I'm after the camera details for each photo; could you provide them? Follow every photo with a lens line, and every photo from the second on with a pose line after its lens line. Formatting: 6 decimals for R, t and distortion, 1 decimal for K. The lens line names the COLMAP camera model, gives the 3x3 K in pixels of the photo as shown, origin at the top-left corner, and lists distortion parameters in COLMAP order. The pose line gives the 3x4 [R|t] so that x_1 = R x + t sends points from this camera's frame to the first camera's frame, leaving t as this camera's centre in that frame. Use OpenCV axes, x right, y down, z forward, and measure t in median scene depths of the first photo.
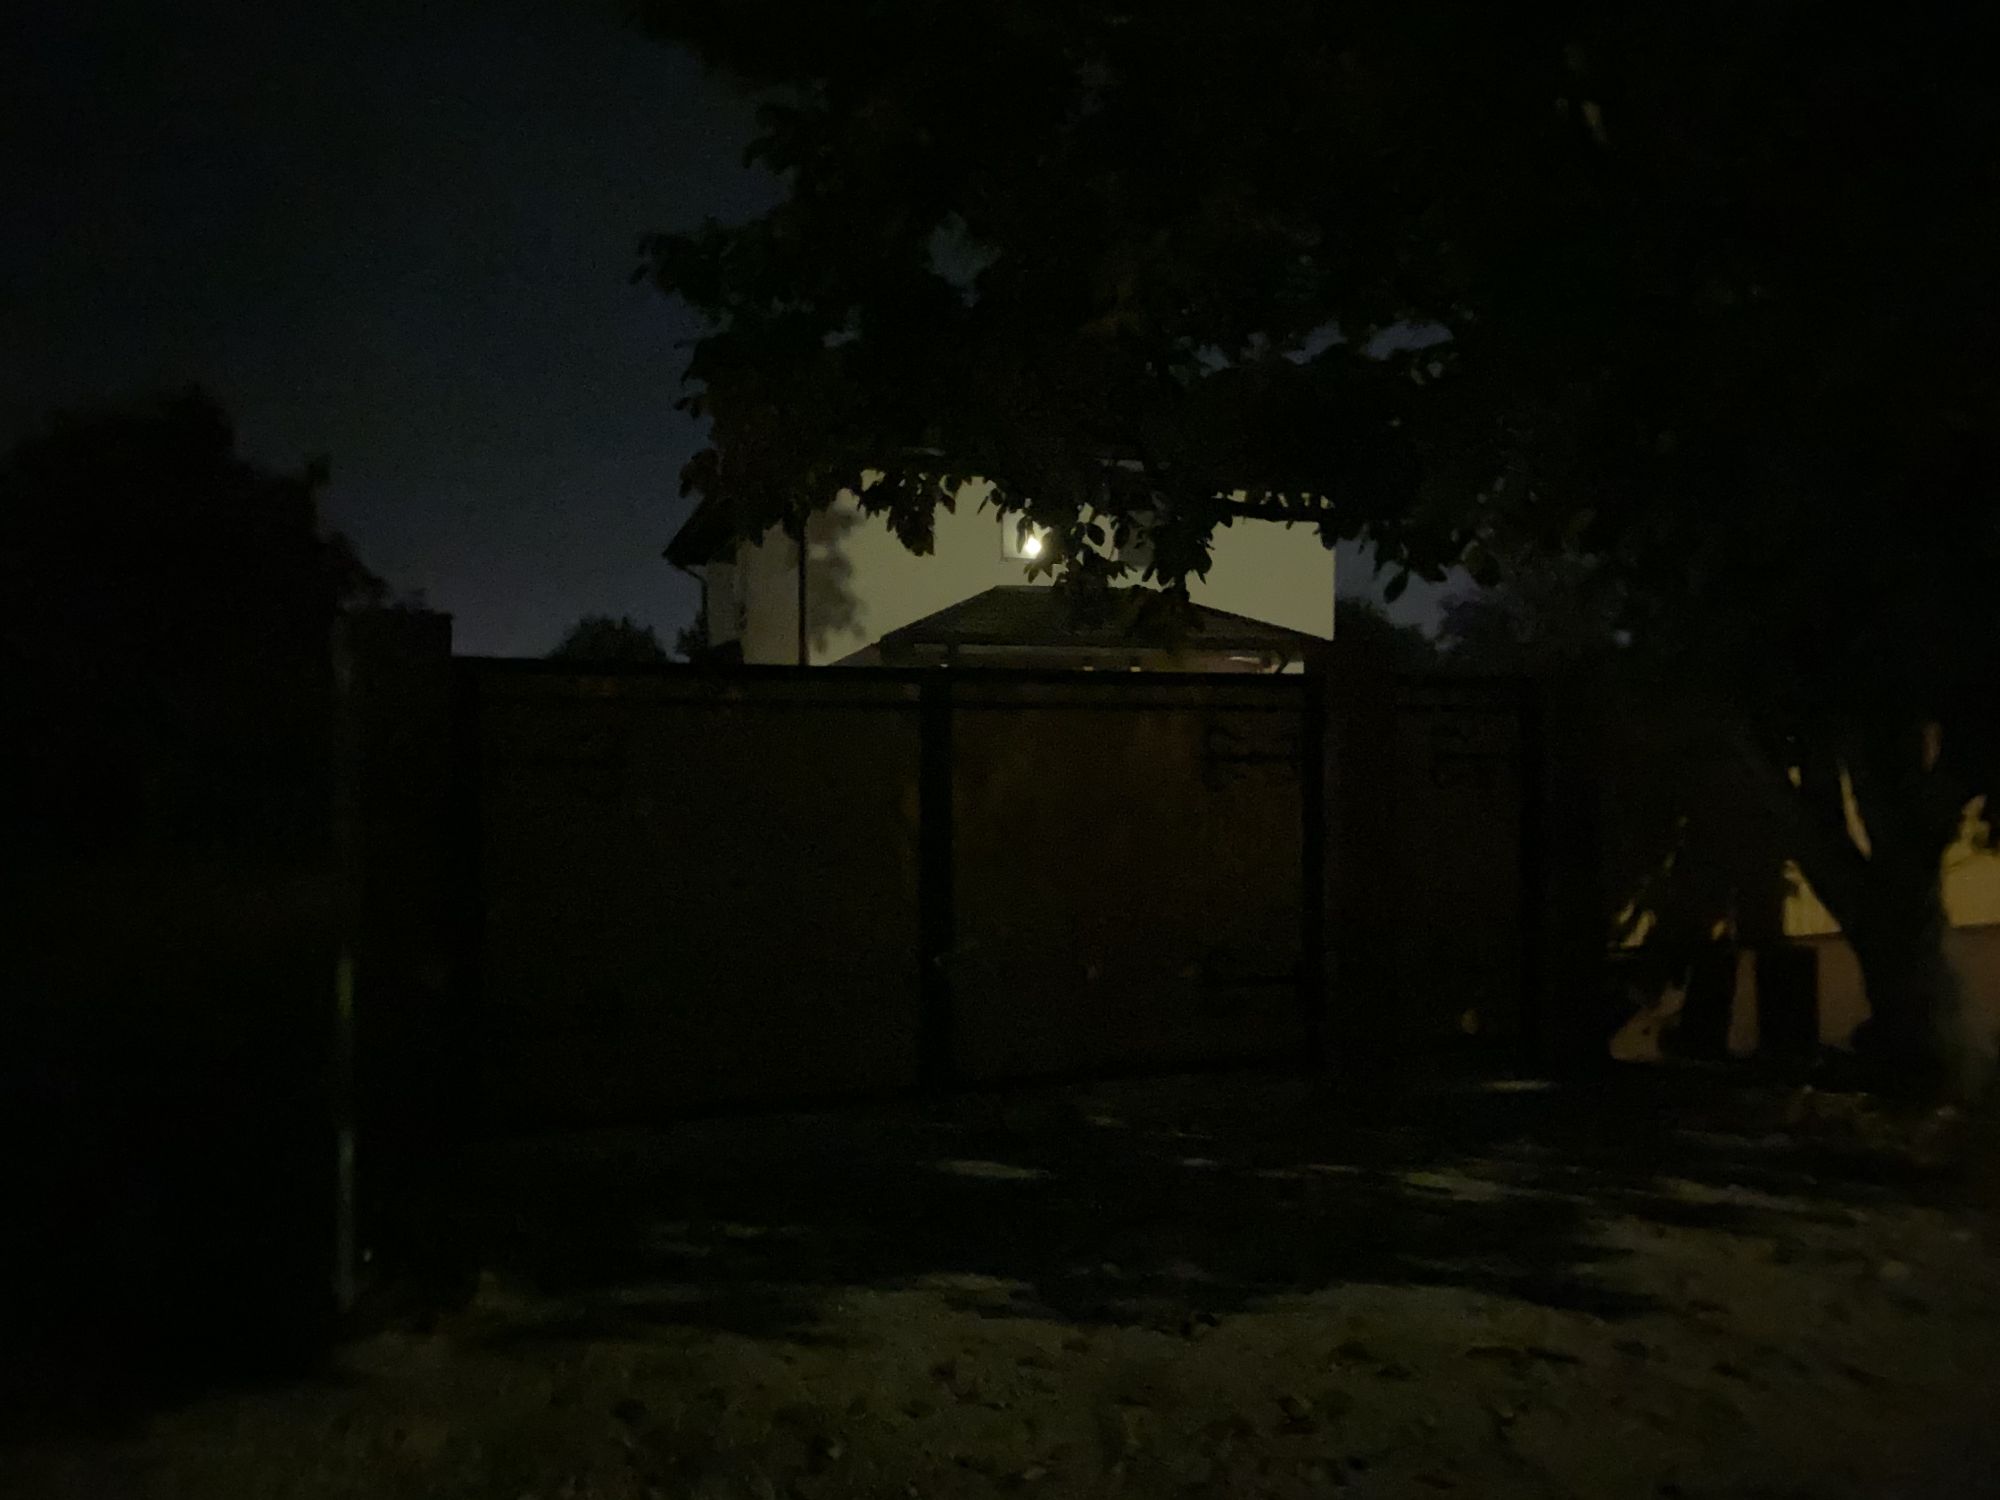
lens RADIAL K [[1518.7, 0, 995.2], [0, 1518.7, 741.6], [0, 0, 1]] dist [0.083874, -0.169275]
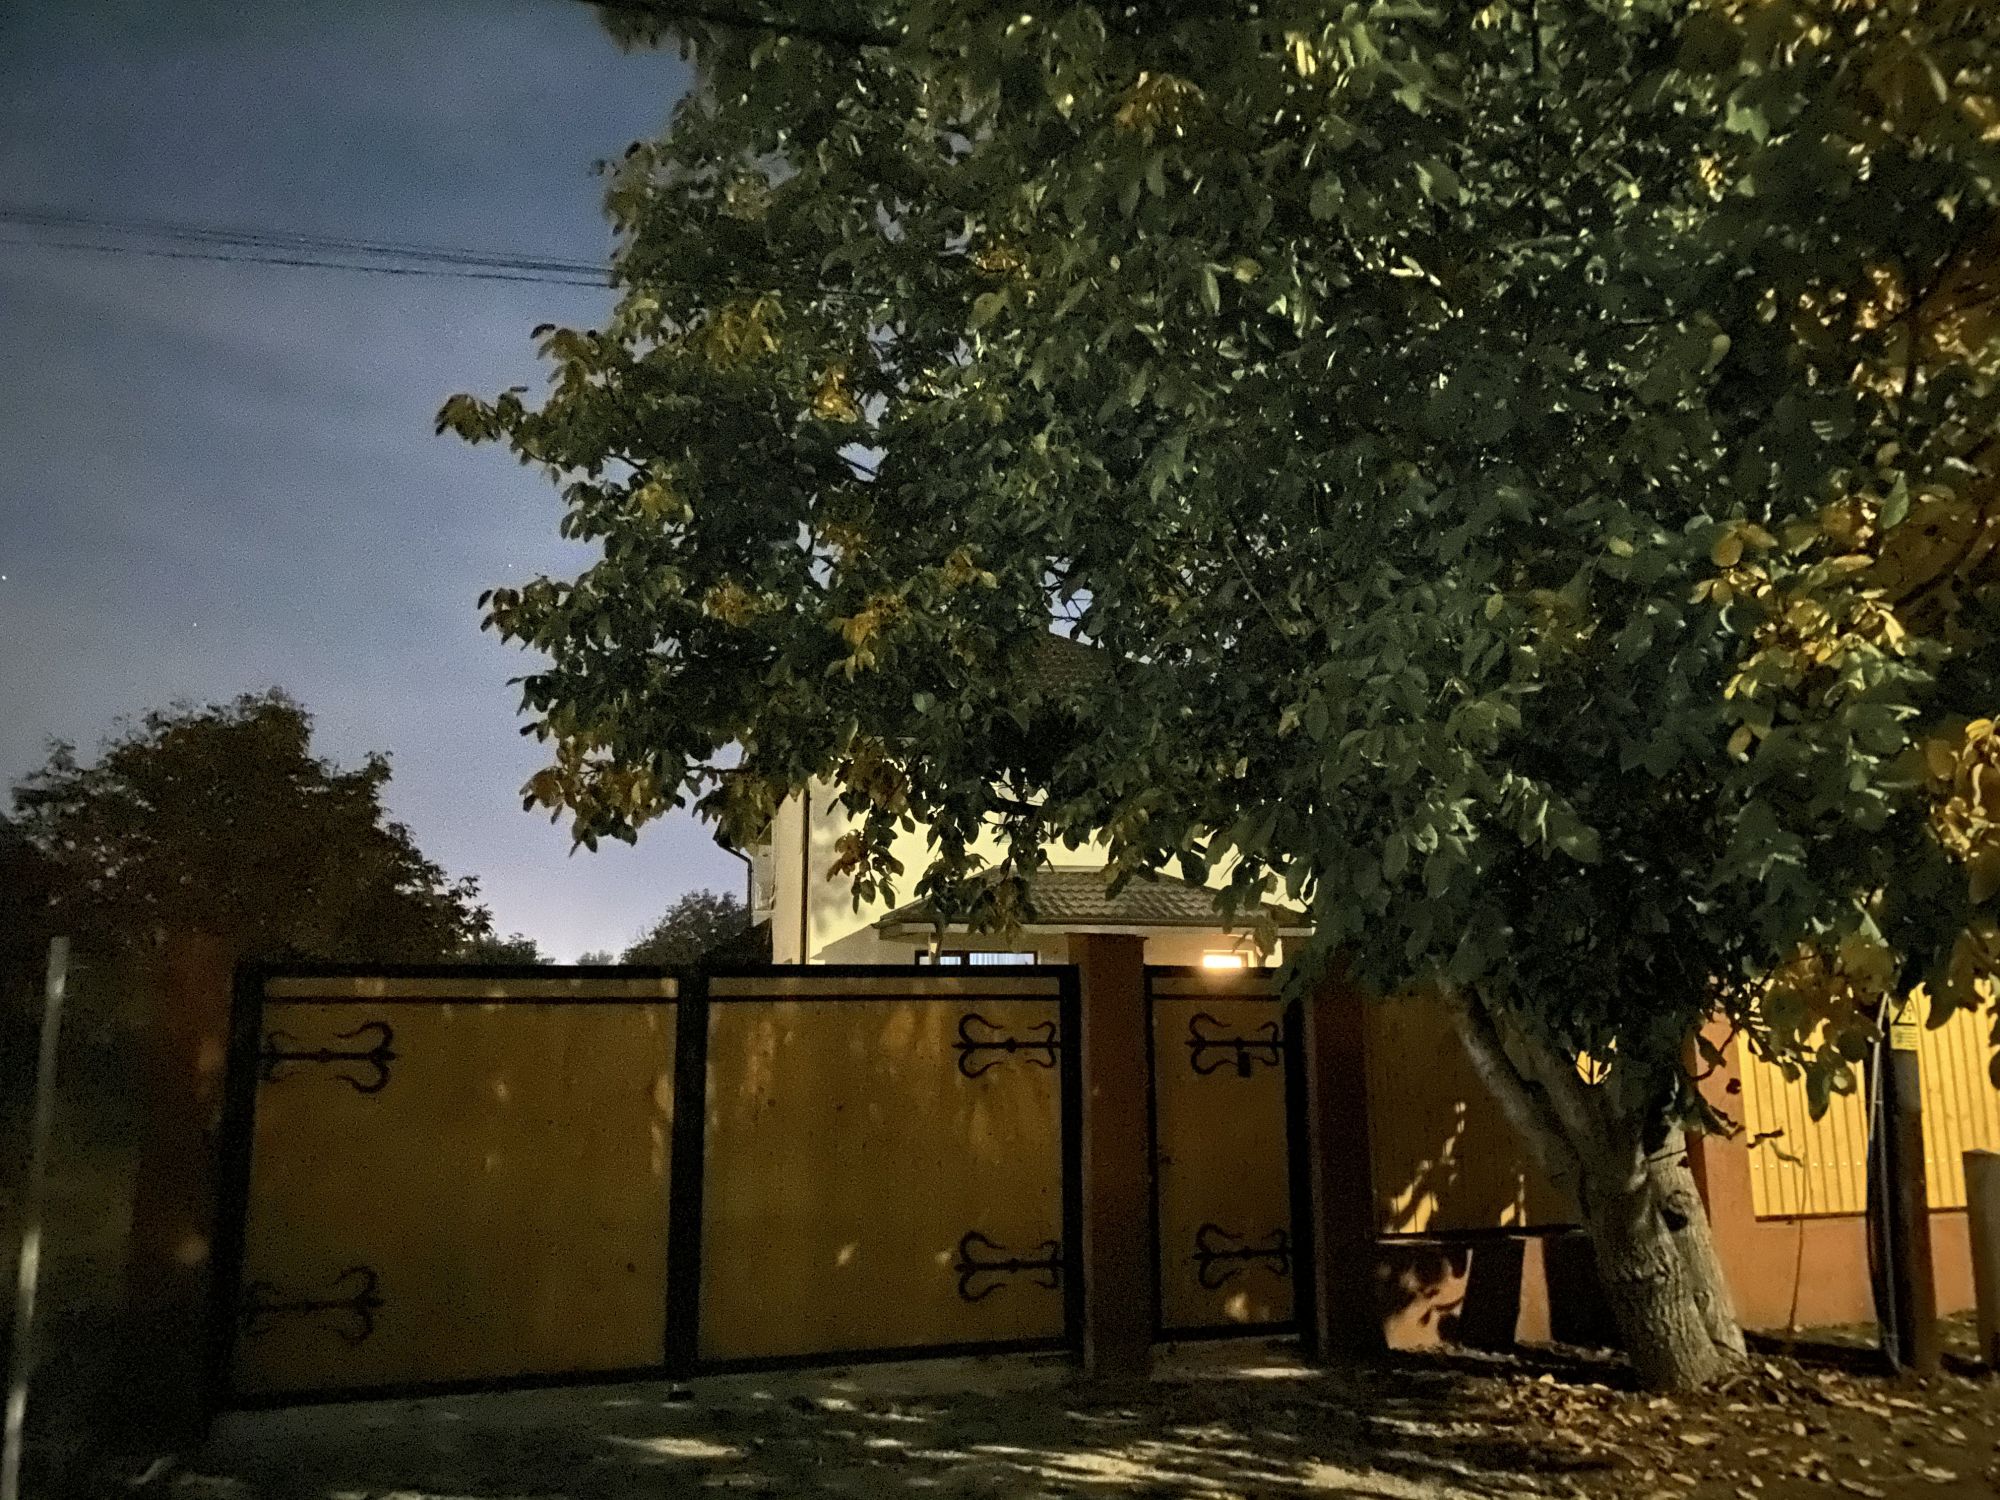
lens RADIAL K [[1518.7, 0, 995.2], [0, 1518.7, 741.6], [0, 0, 1]] dist [0.083874, -0.169275]
pose [[0.996966, -0.018626, -0.075572, 0.225662], [0.005015, 0.984299, -0.176435, -0.009644], [0.077672, 0.175521, 0.981407, -0.085973]]
